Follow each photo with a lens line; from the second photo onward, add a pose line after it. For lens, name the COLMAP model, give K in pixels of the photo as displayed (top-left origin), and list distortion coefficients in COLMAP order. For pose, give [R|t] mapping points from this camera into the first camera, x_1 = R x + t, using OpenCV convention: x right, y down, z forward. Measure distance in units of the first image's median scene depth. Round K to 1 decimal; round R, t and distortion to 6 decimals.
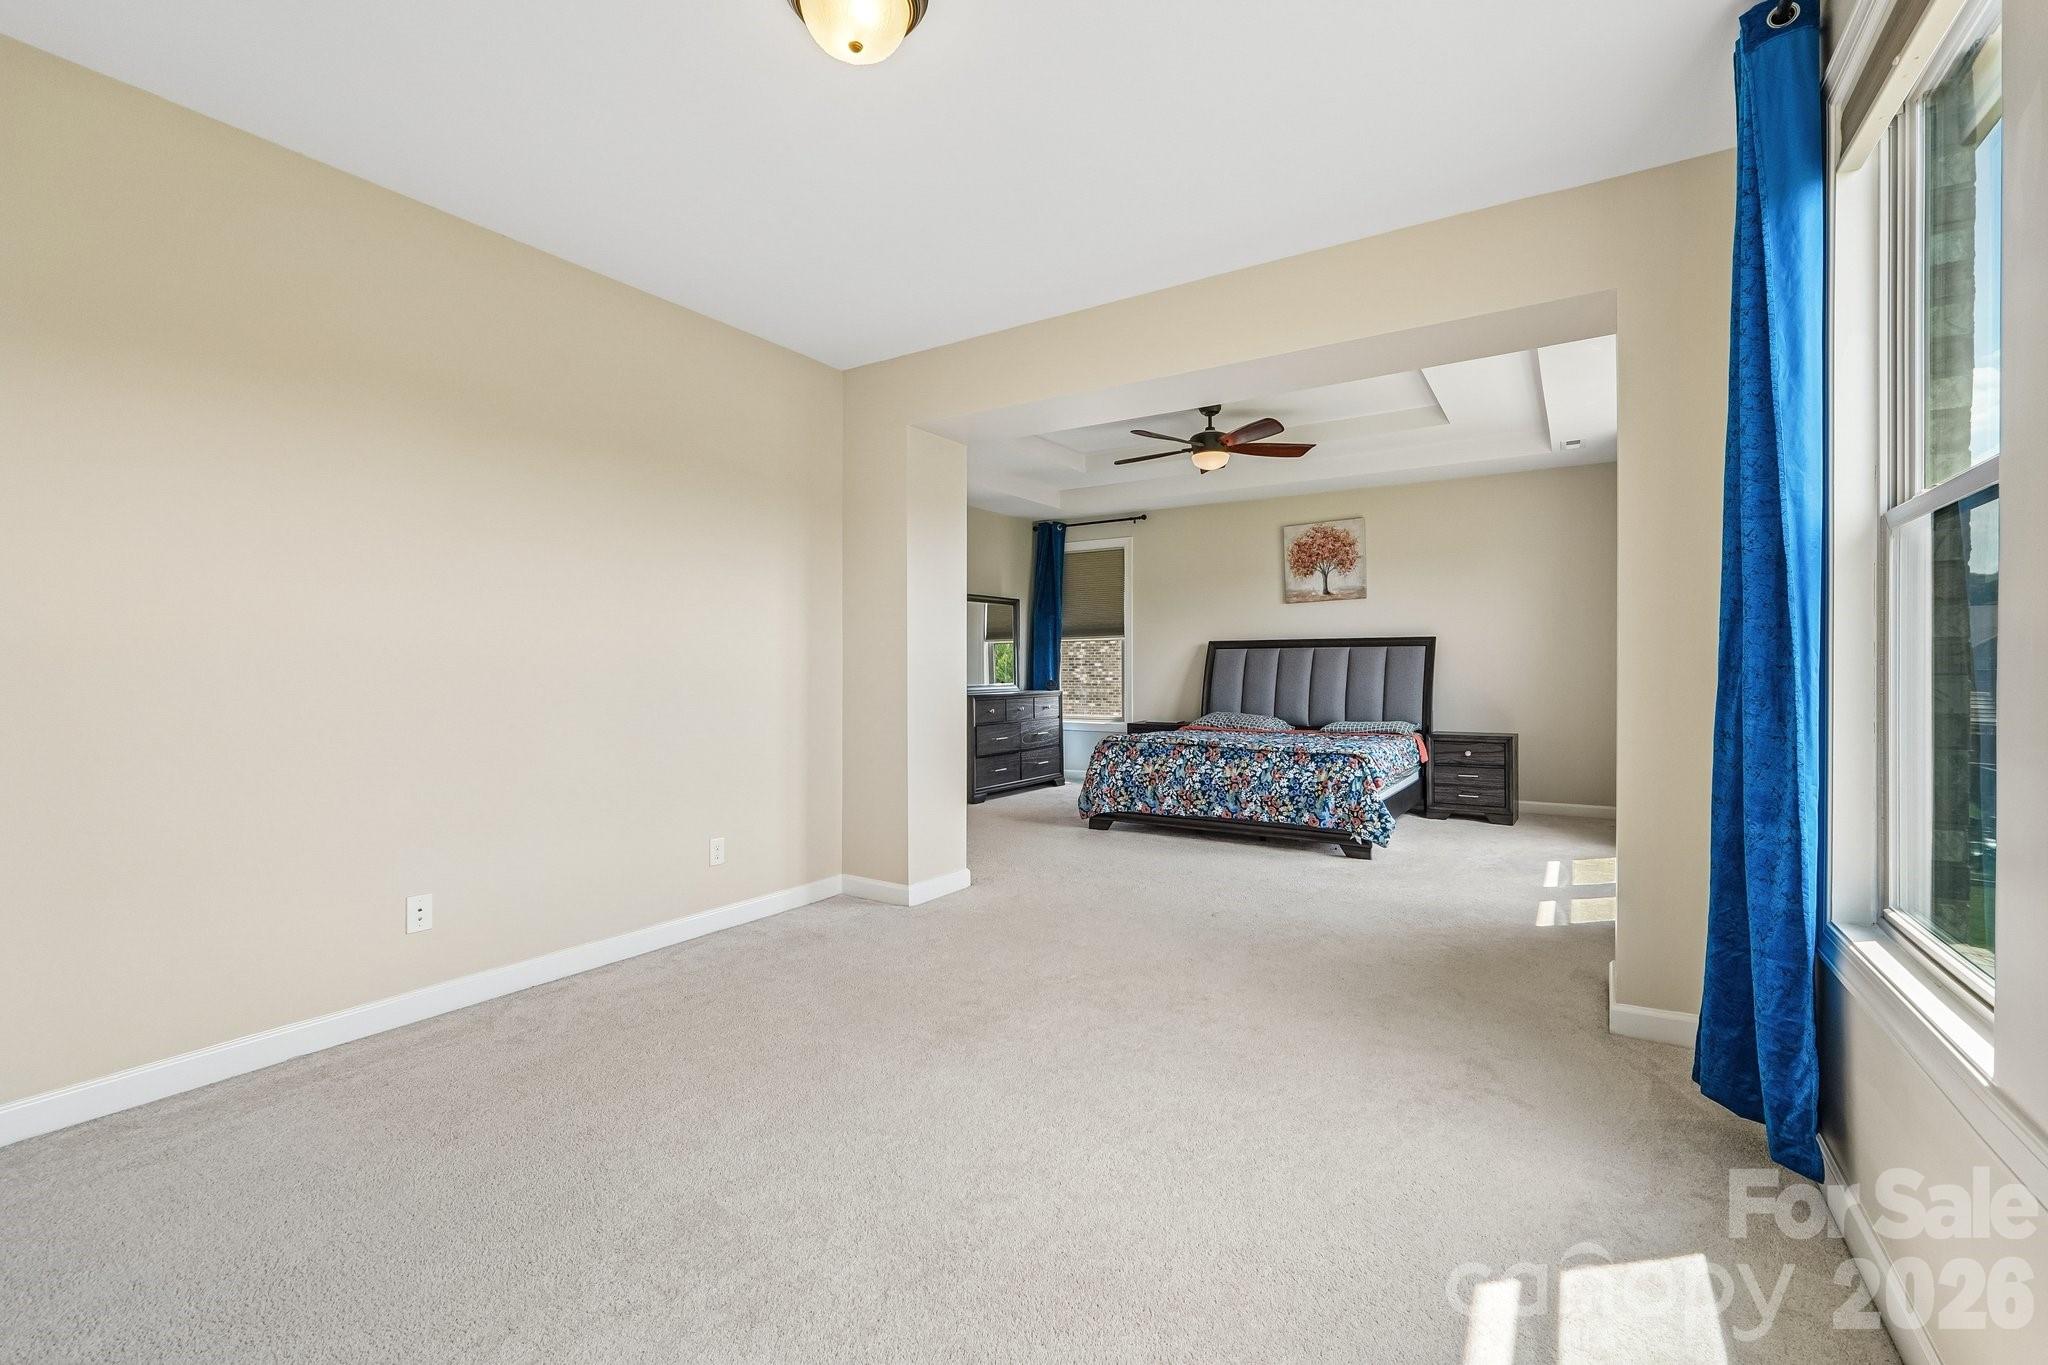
lens RADIAL K [[876.1, 0, 1019.4], [0, 876.1, 676.9], [0, 0, 1]] dist [-0.008977, 0.002646]
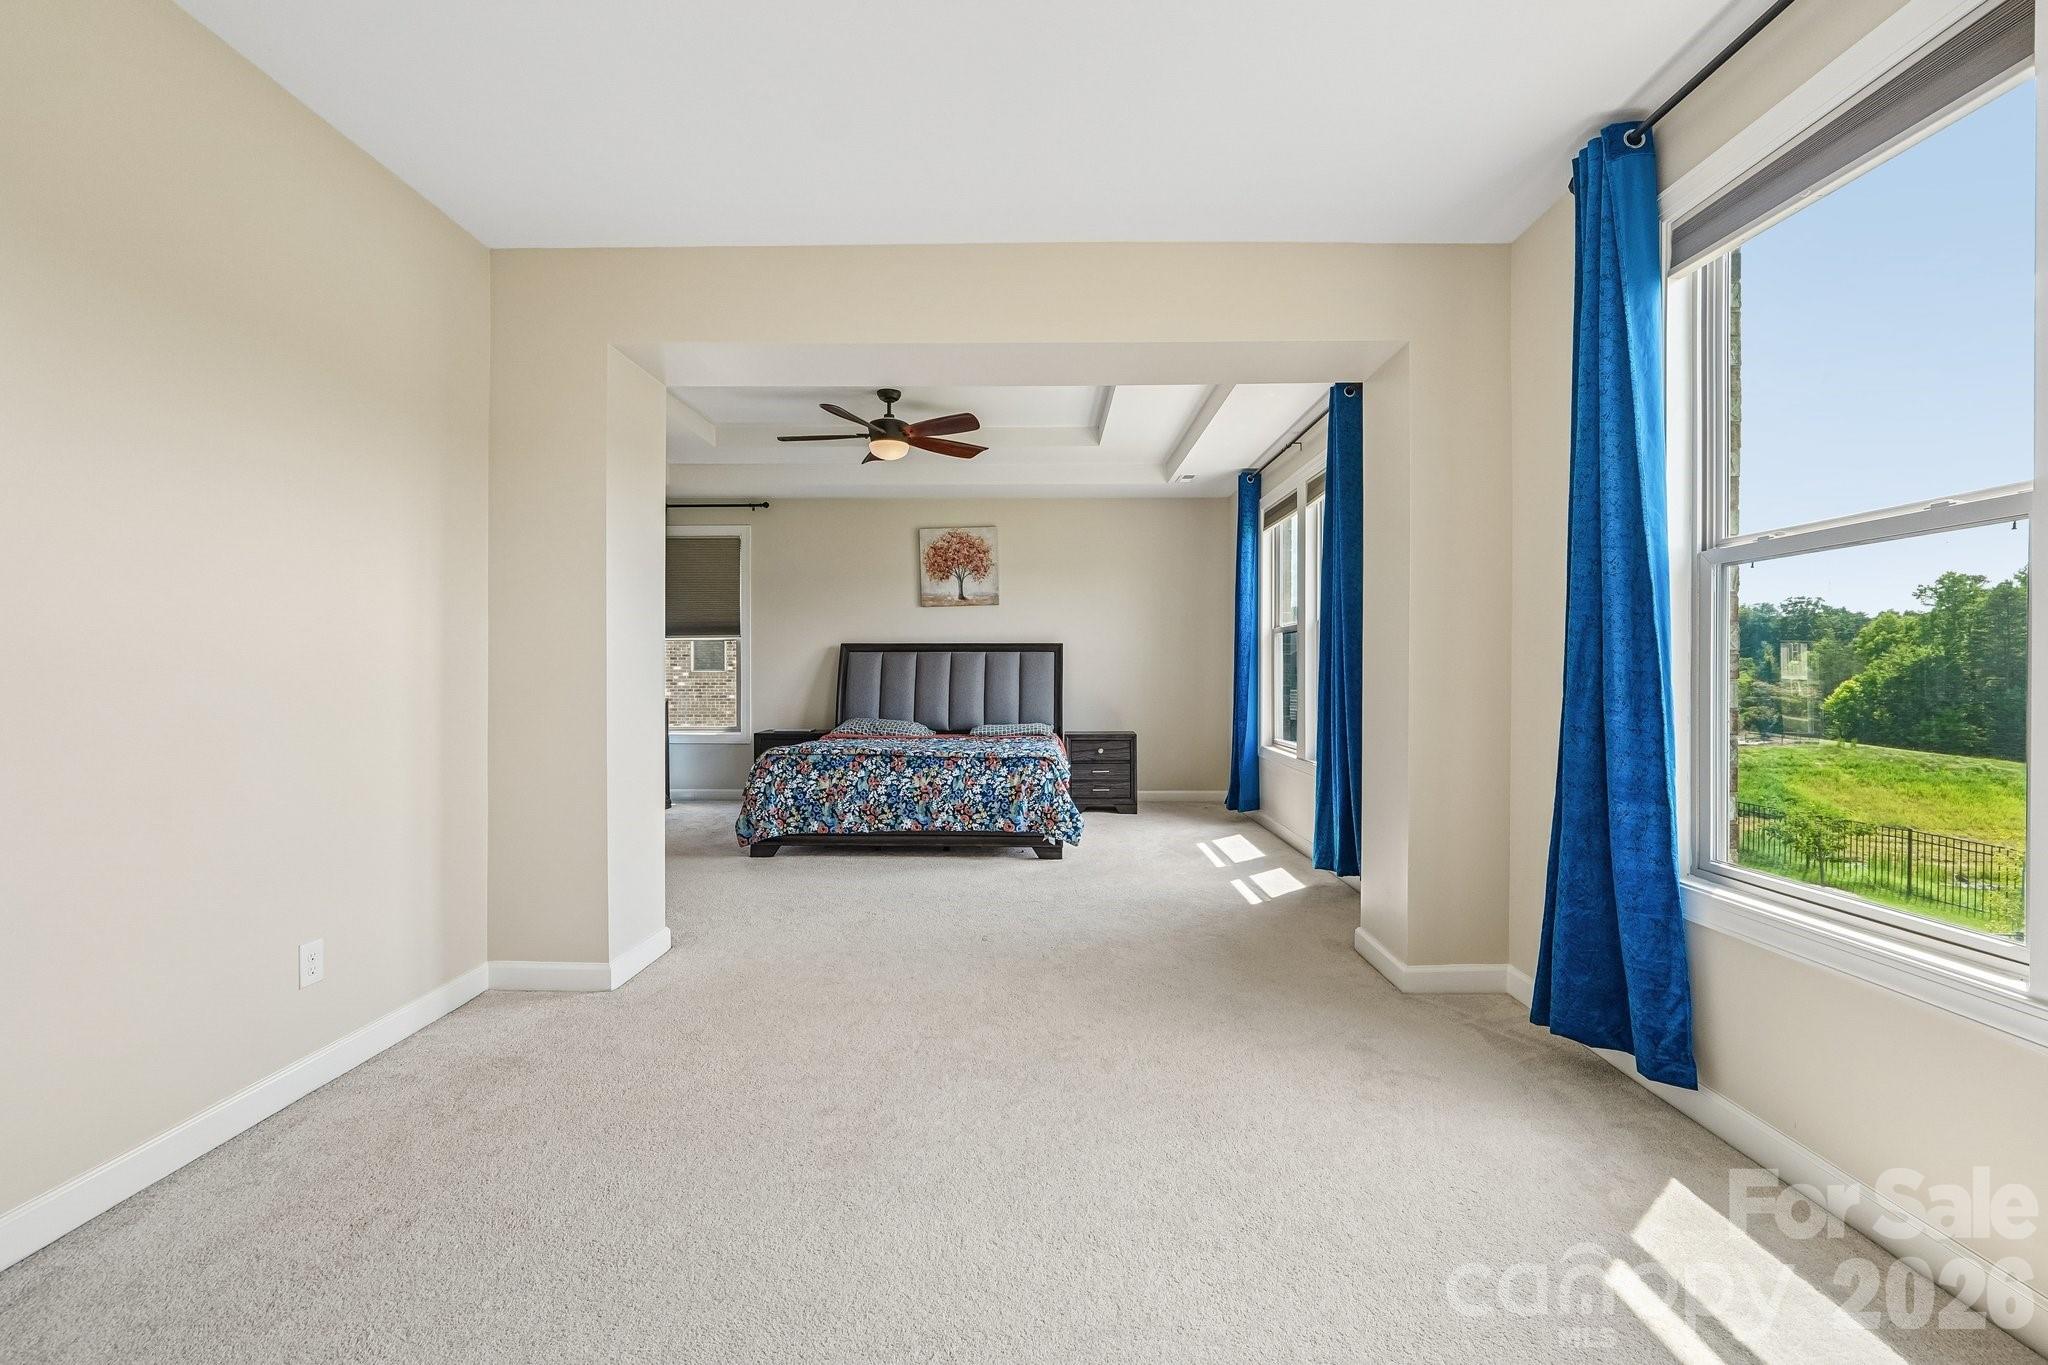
lens RADIAL K [[876.1, 0, 1023.2], [0, 876.1, 679.1], [0, 0, 1]] dist [-0.008977, 0.002646]
pose [[0.848885, -0.000922, 0.528576, -0.156890], [0.002140, 0.999996, -0.001693, -0.000443], [-0.528573, 0.002568, 0.848884, 0.131679]]
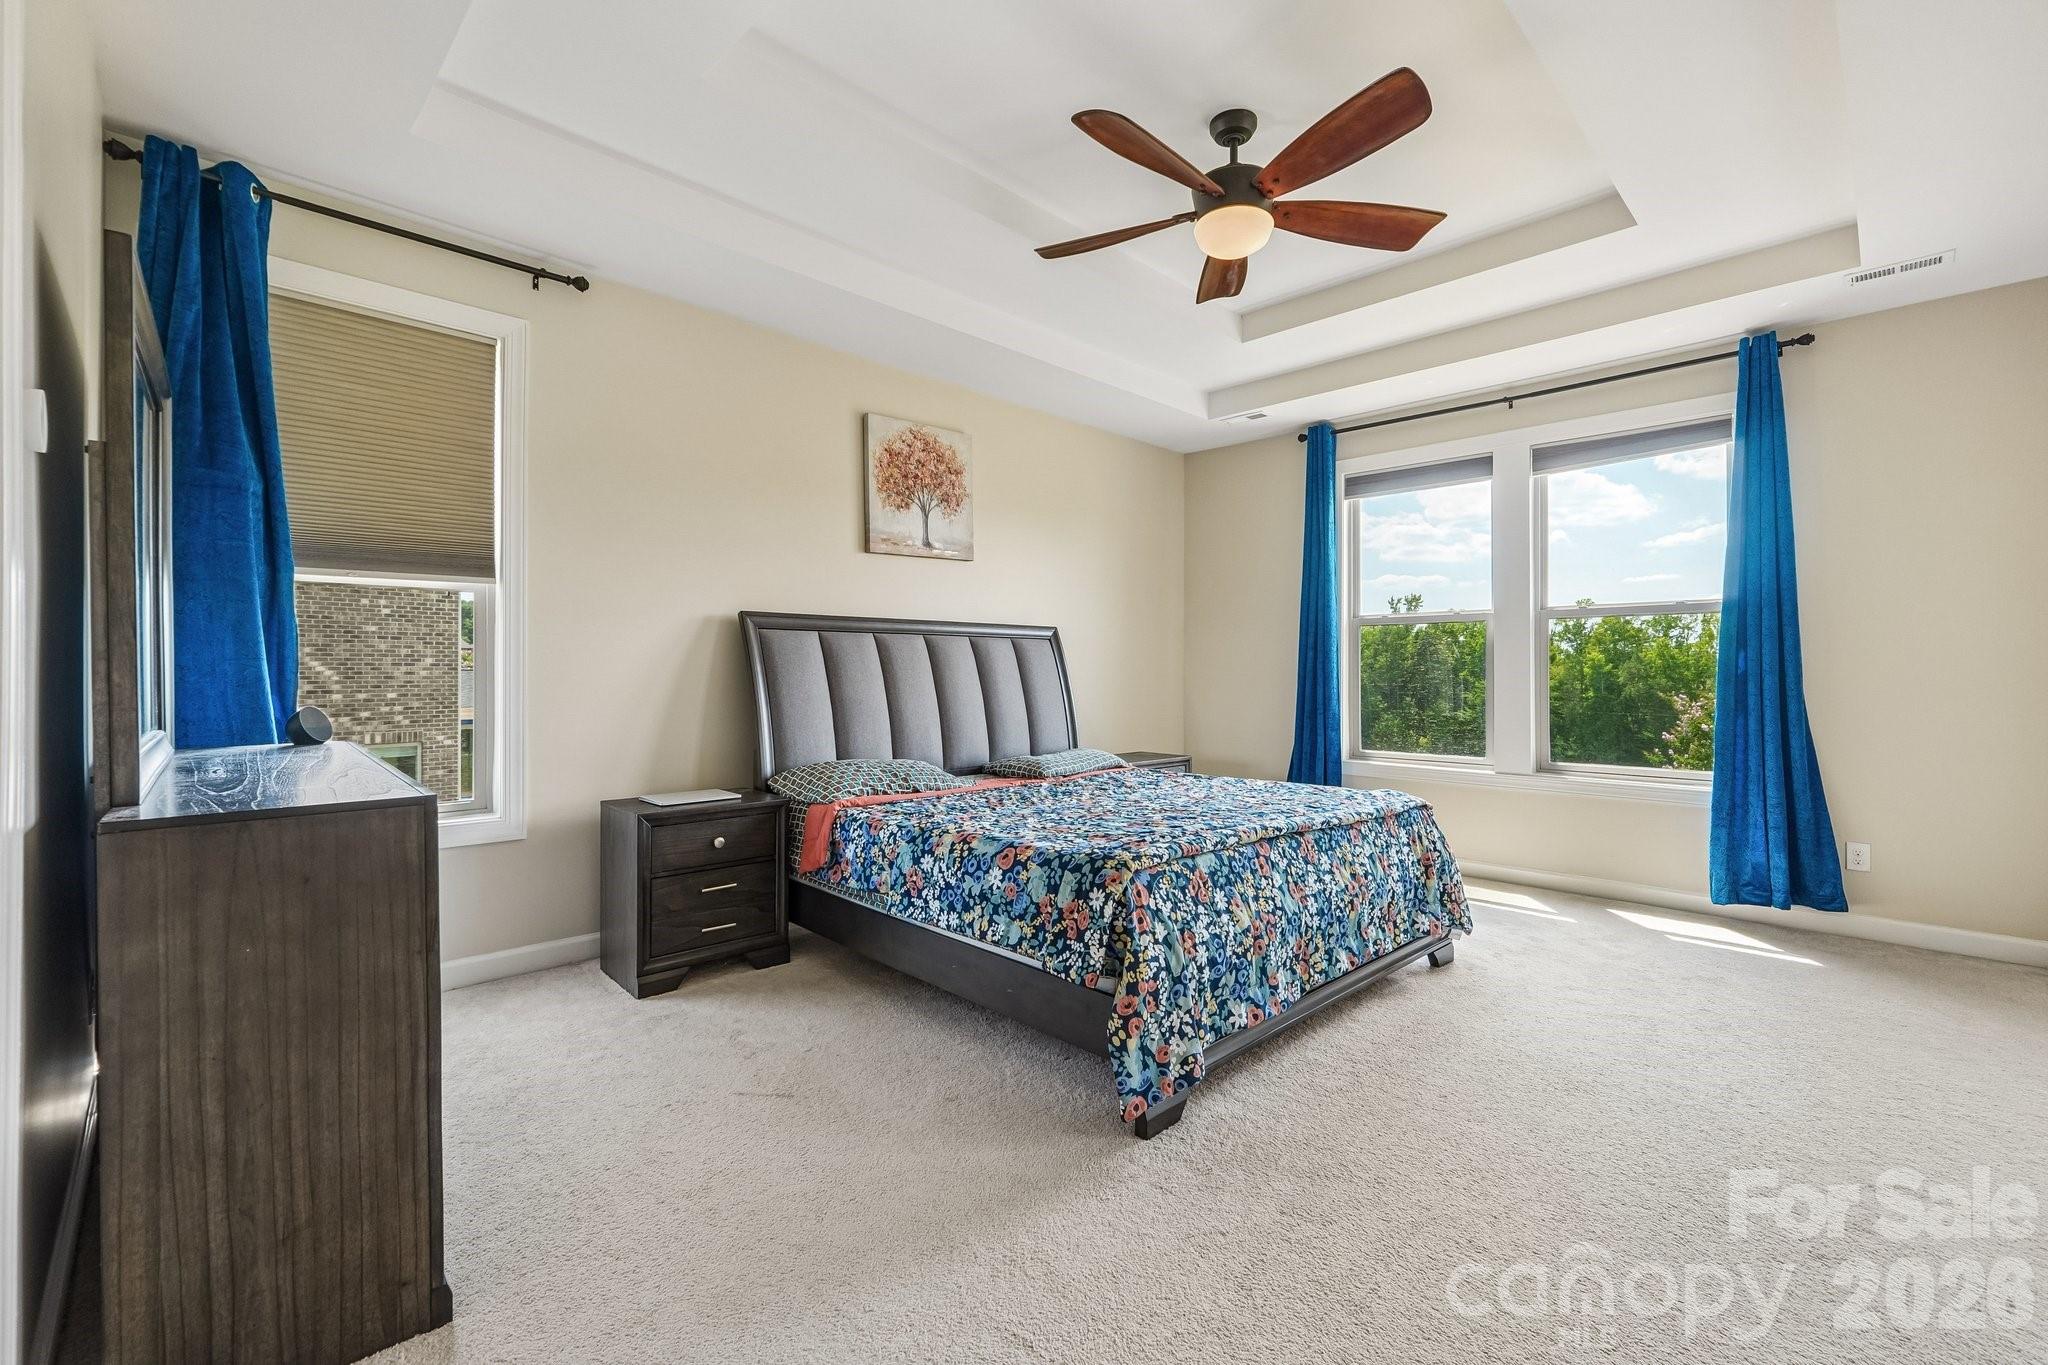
lens RADIAL K [[876.1, 0, 1008.7], [0, 876.1, 678.0], [0, 0, 1]] dist [-0.008977, 0.002646]
pose [[0.224837, -0.003788, 0.974389, -0.276830], [0.008689, 0.999960, 0.001883, -0.006953], [-0.974358, 0.008044, 0.224861, 1.029637]]
